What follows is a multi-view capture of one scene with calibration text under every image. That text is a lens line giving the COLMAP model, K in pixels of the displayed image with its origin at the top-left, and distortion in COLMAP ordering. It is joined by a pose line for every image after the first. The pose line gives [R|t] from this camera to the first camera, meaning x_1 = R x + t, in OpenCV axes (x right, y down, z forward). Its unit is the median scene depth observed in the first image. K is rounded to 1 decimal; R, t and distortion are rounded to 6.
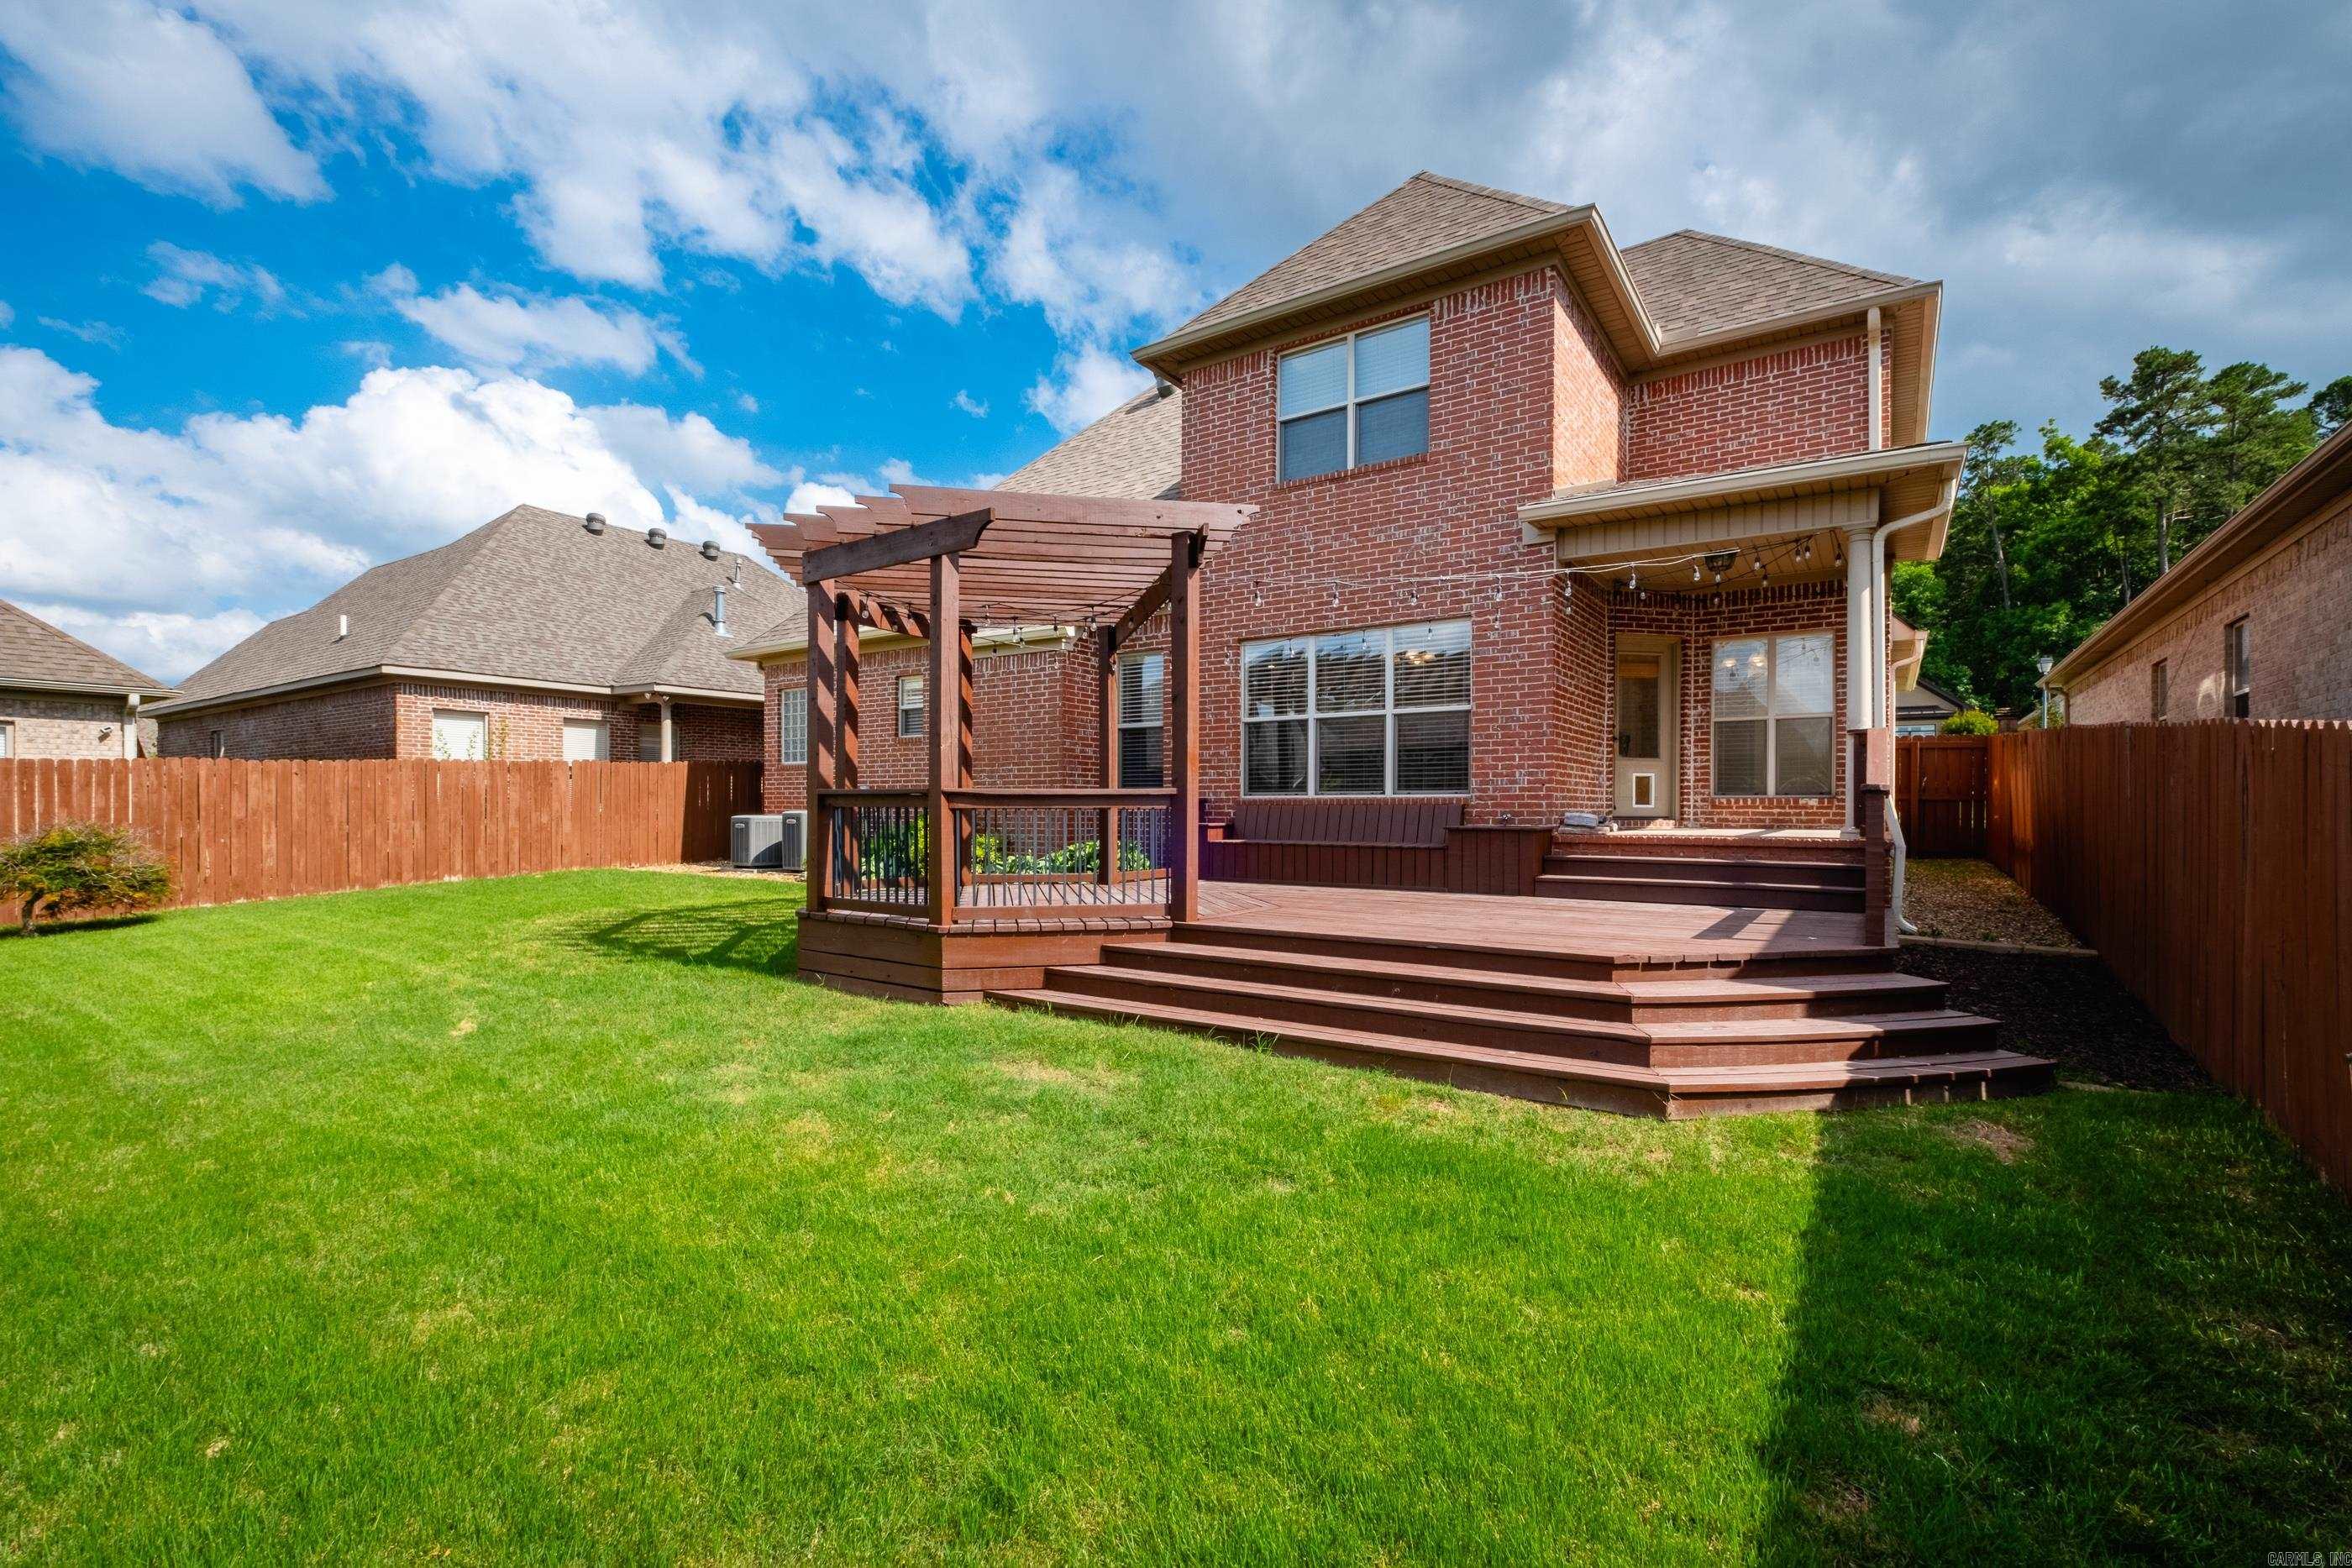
lens RADIAL K [[1035.8, 0, 1171.2], [0, 1035.8, 808.2], [0, 0, 1]] dist [0.007824, -0.003213]
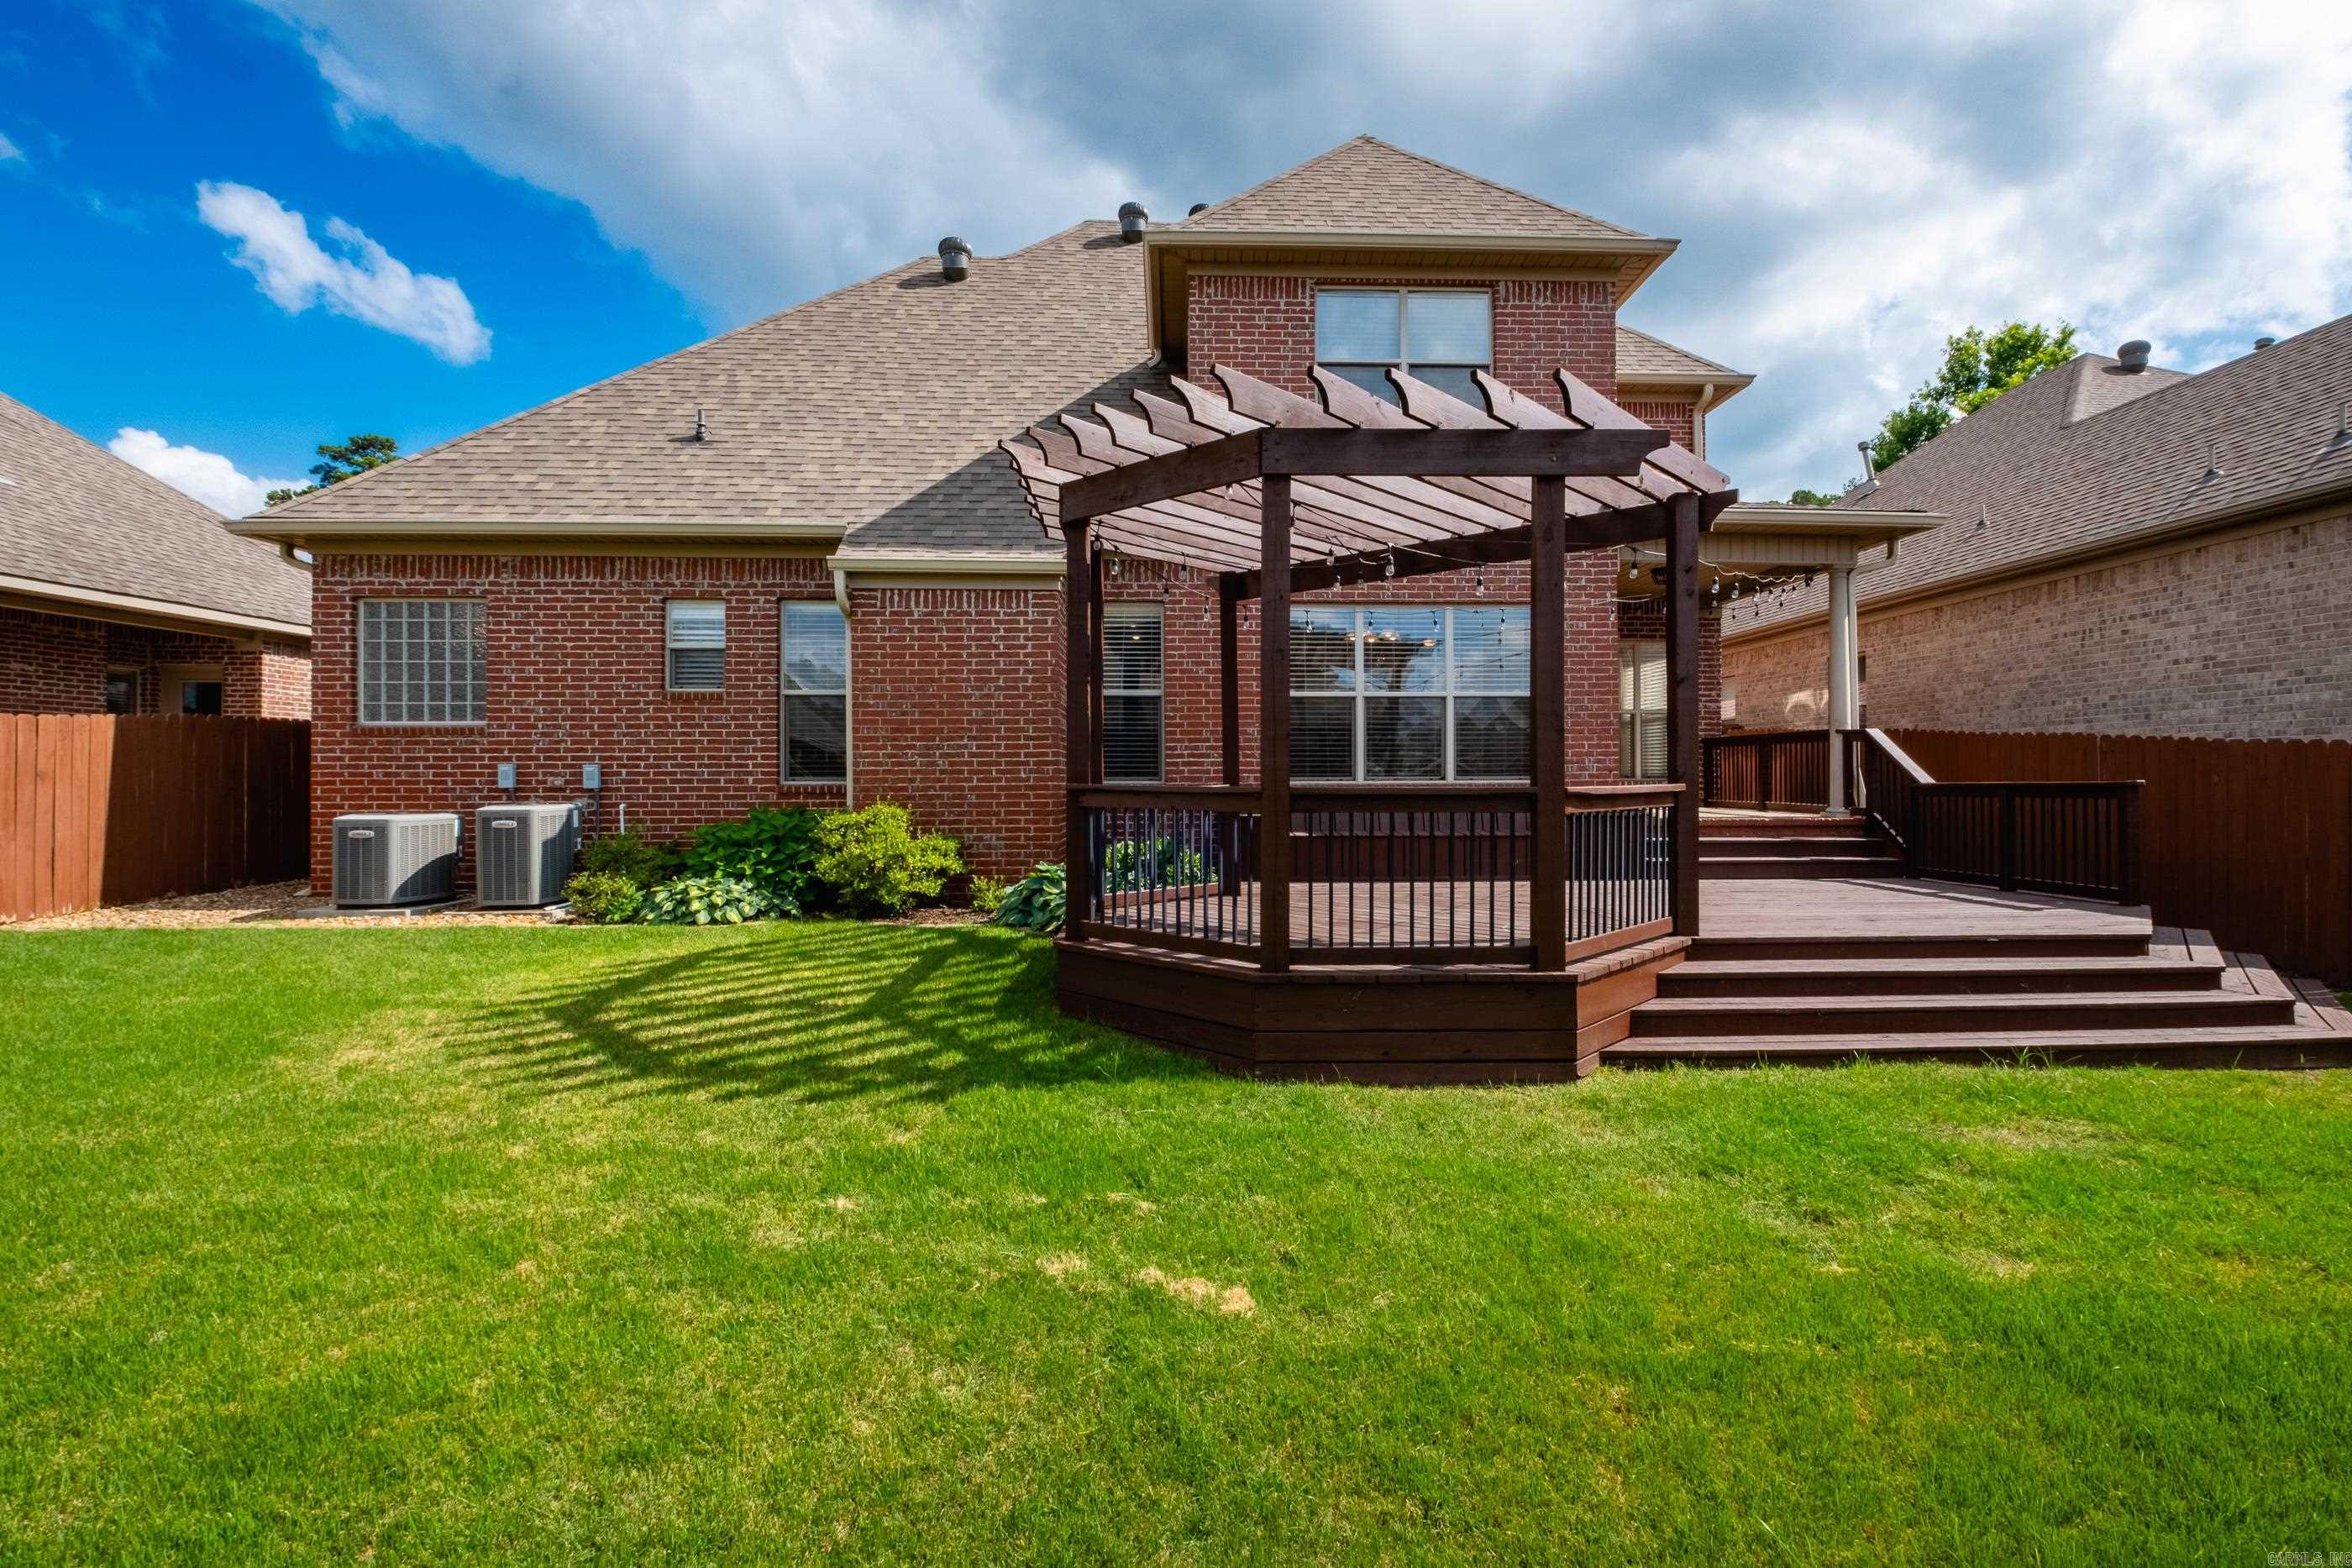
lens RADIAL K [[1035.8, 0, 1189.6], [0, 1035.8, 782.4], [0, 0, 1]] dist [0.007824, -0.003213]
pose [[0.792264, -0.004576, 0.610161, -0.564958], [0.004202, 0.999989, 0.002044, -0.014257], [-0.610164, 0.000945, 0.792275, 0.381474]]
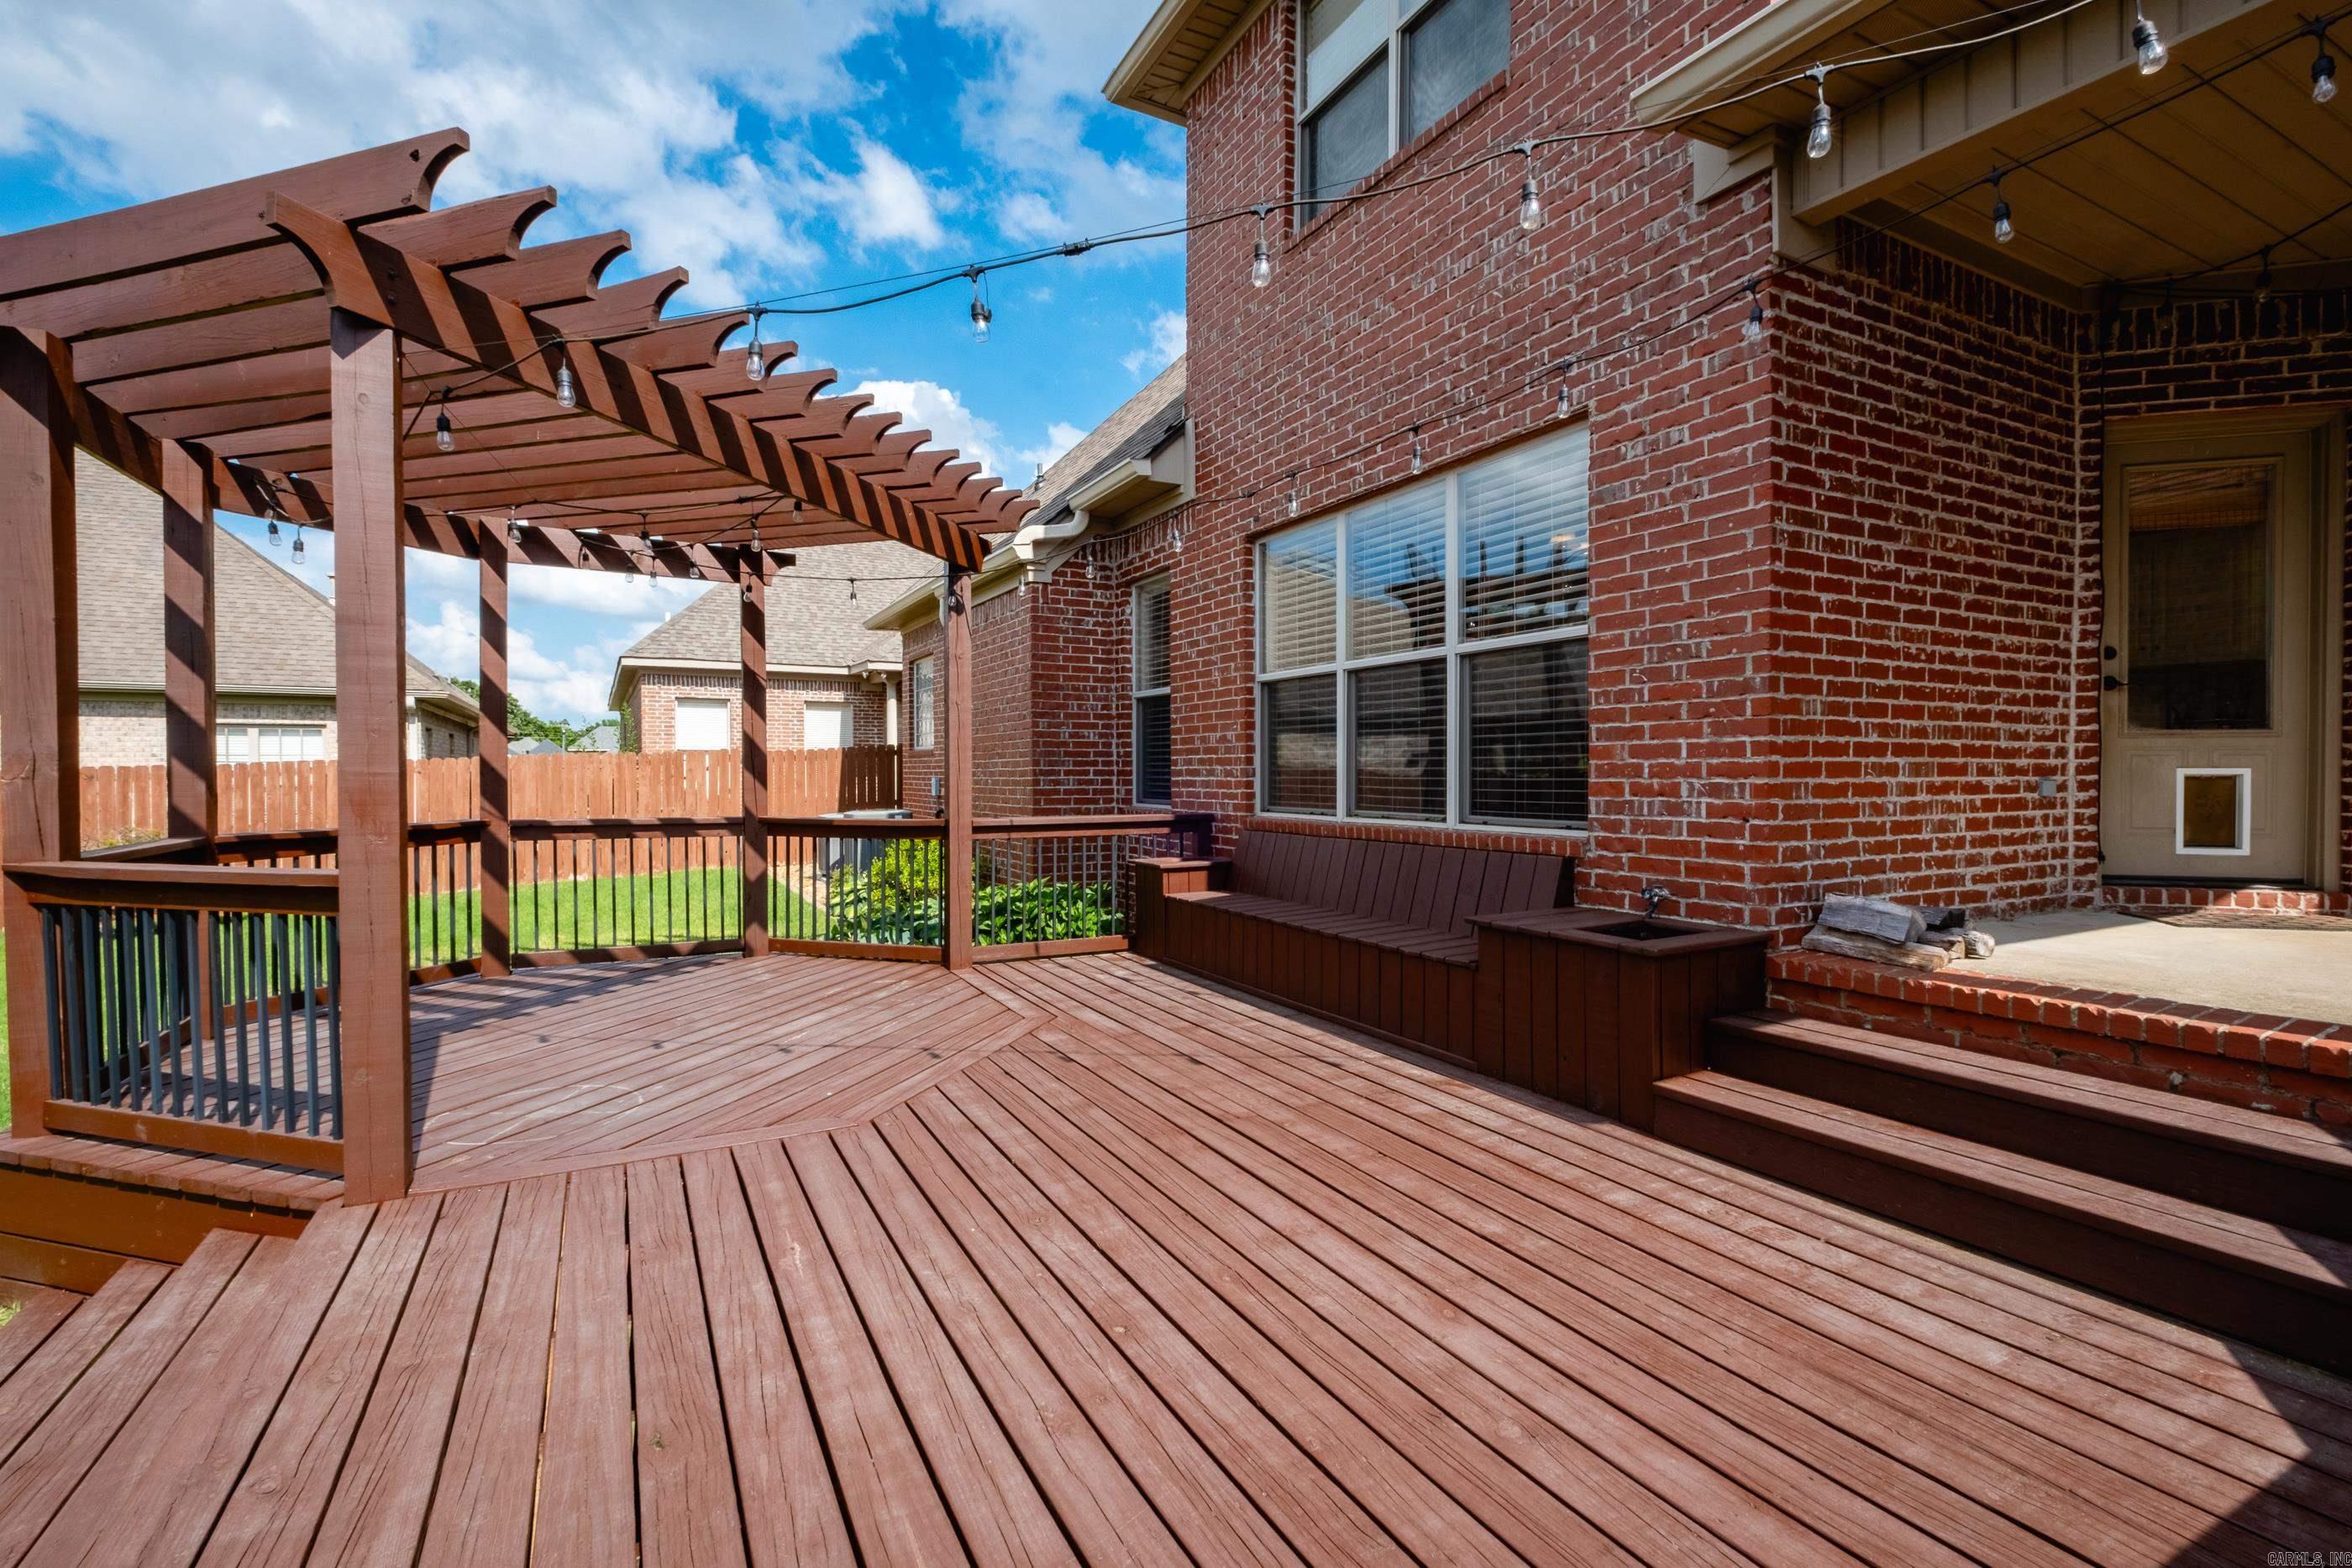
lens RADIAL K [[1035.8, 0, 1197.6], [0, 1035.8, 777.1], [0, 0, 1]] dist [0.007824, -0.003213]
pose [[0.887894, 0.000178, -0.460048, 0.320856], [0.004460, 0.999950, 0.008996, -0.038649], [0.460026, -0.010039, 0.887848, 0.513989]]
